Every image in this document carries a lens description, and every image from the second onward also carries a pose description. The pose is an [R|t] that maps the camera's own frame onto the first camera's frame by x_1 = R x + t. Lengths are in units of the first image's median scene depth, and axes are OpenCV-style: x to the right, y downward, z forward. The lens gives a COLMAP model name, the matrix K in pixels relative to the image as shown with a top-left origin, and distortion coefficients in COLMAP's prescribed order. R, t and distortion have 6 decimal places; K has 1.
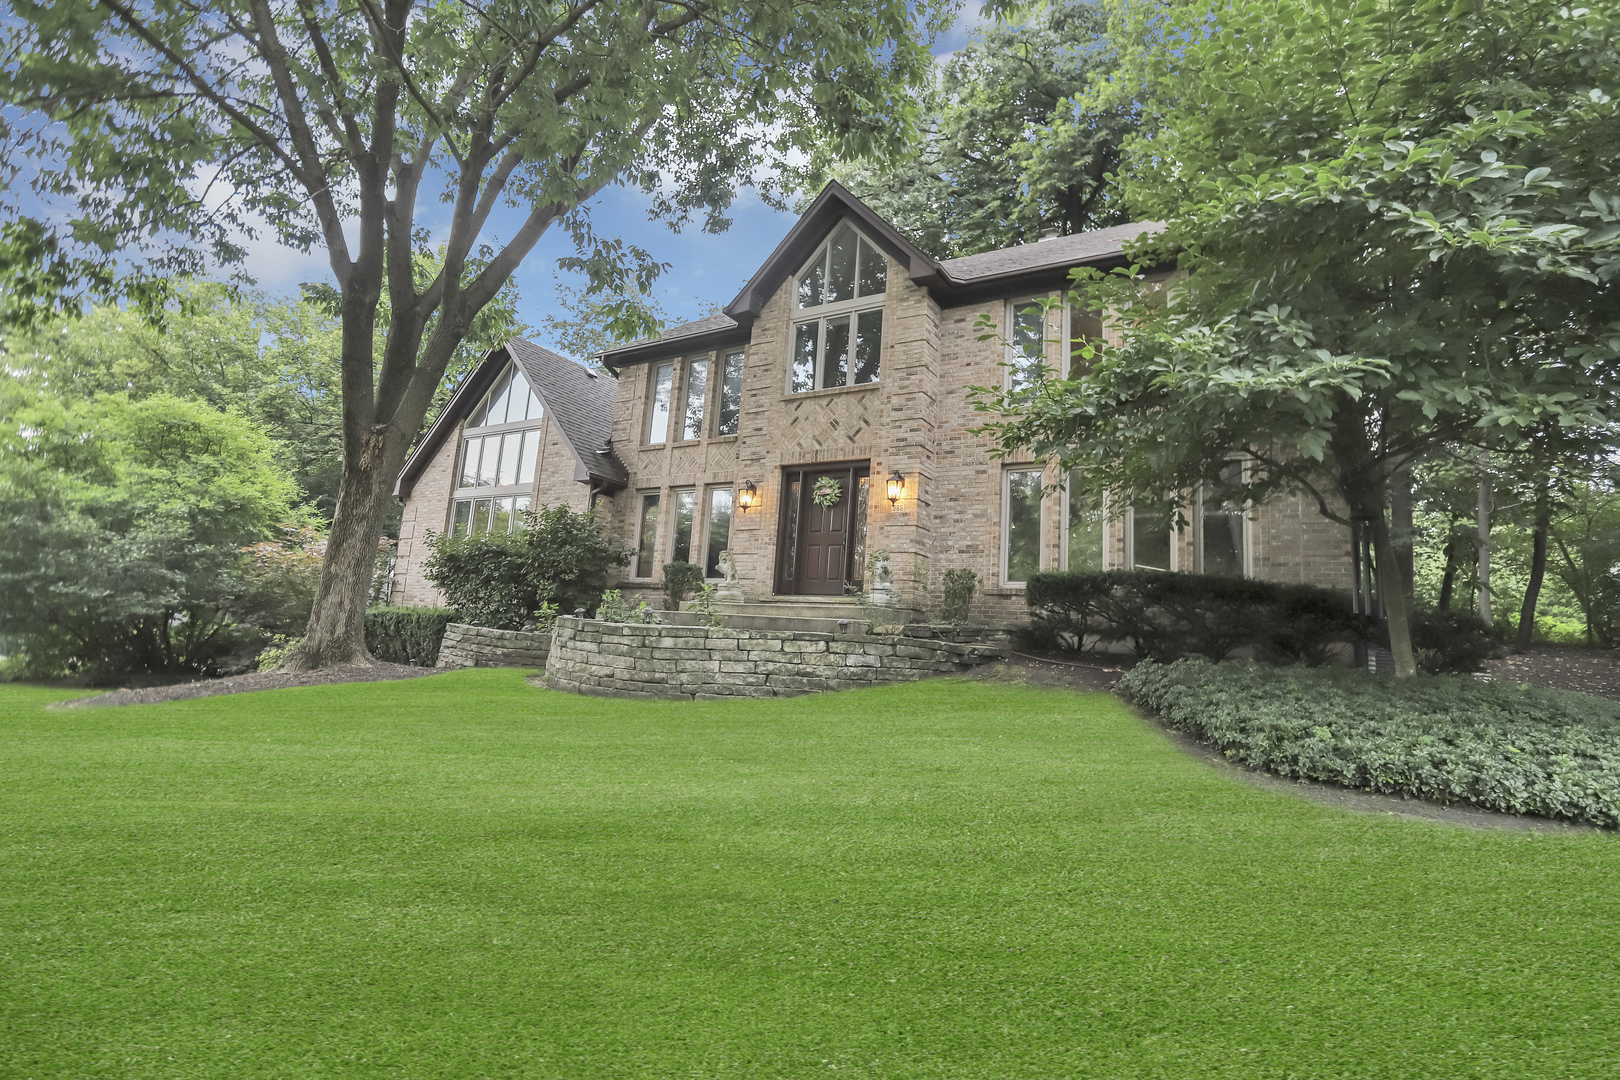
lens RADIAL K [[759.8, 0, 807.3], [0, 759.8, 474.1], [0, 0, 1]] dist [-0.001892, -0.000108]
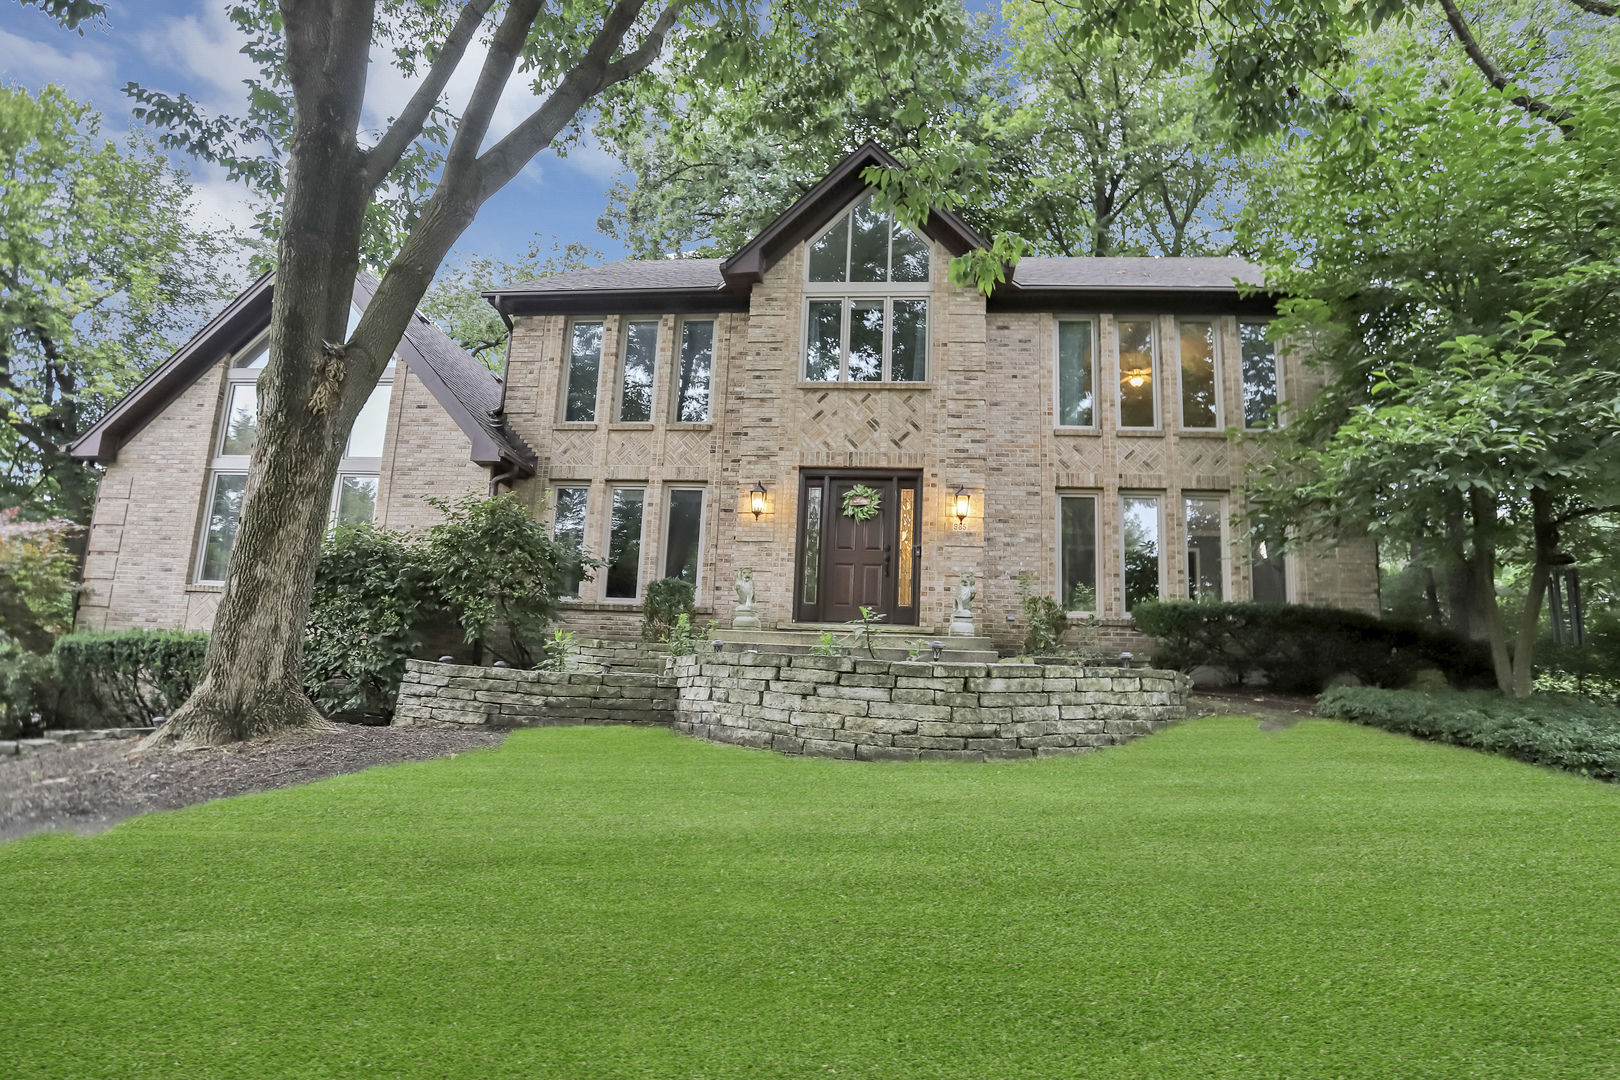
lens RADIAL K [[812.2, 0, 842.0], [0, 812.2, 519.3], [0, 0, 1]] dist [-0.060449, 0.038720]
pose [[0.897268, 0.064494, 0.436750, -0.395700], [-0.079139, 0.996745, 0.015397, 0.030269], [-0.434335, -0.048379, 0.899451, 0.191652]]
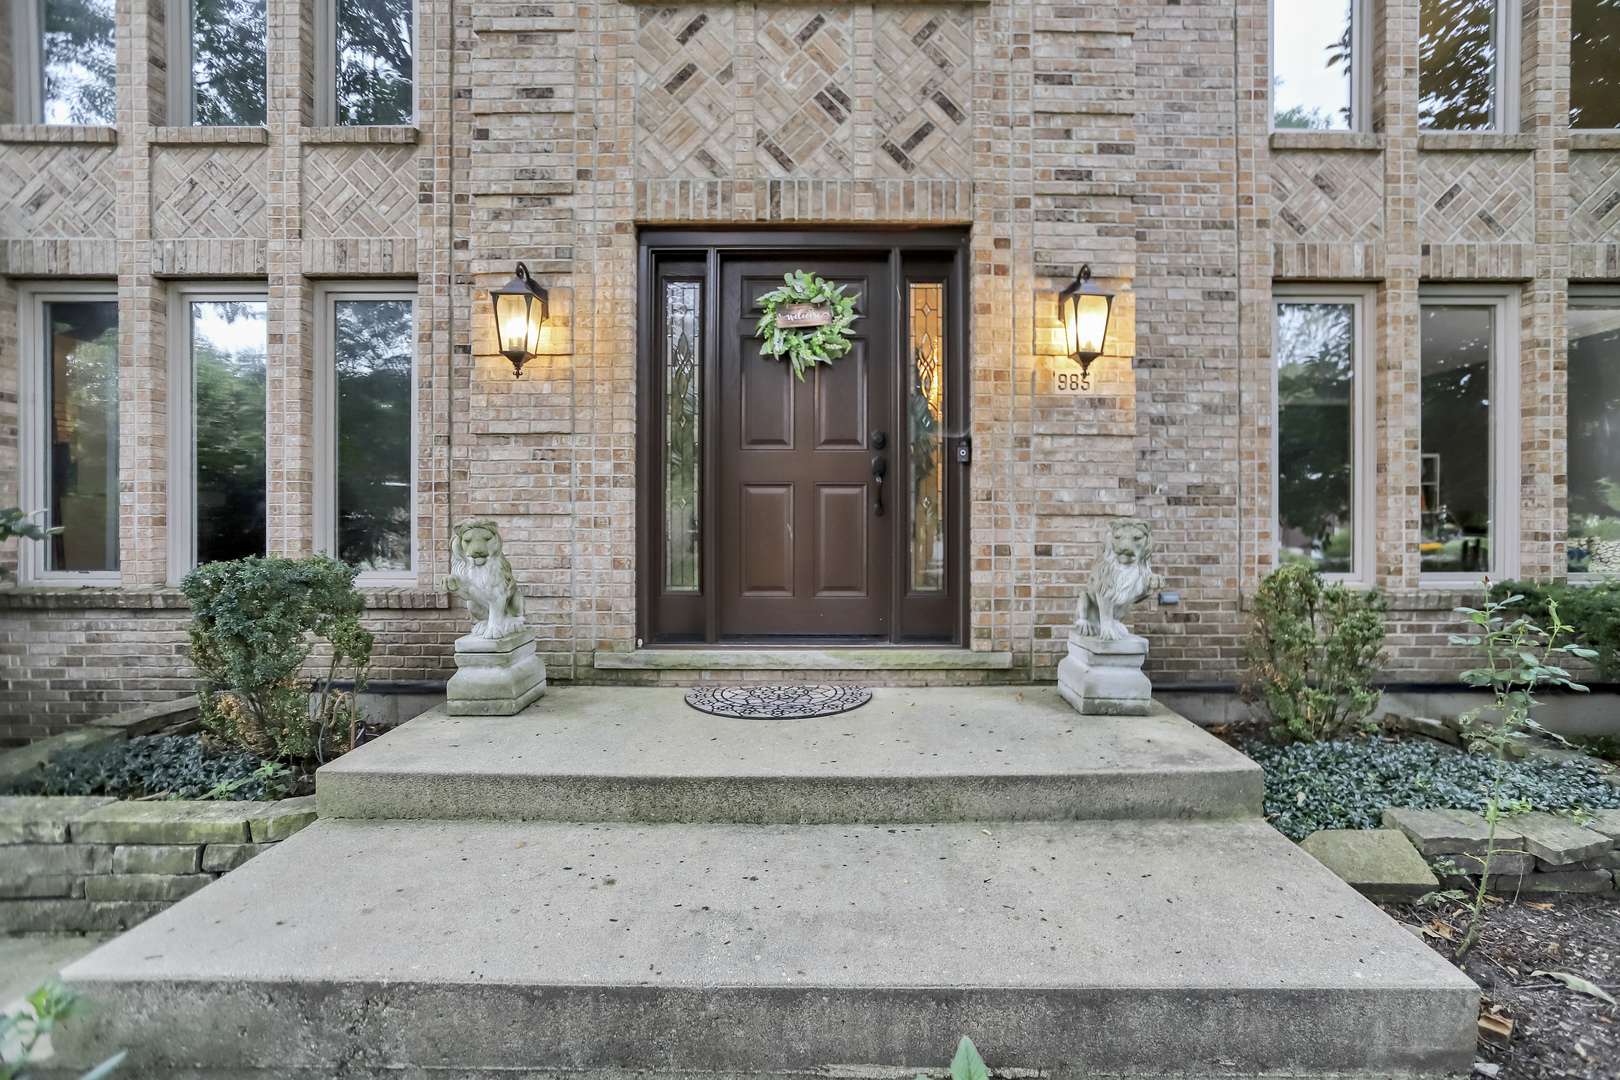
lens RADIAL K [[812.2, 0, 842.0], [0, 812.2, 519.3], [0, 0, 1]] dist [-0.060449, 0.038720]
pose [[0.848691, -0.060110, 0.525462, -0.148529], [-0.063092, 0.974920, 0.213427, 0.031945], [-0.525113, -0.214286, 0.823613, 0.701625]]
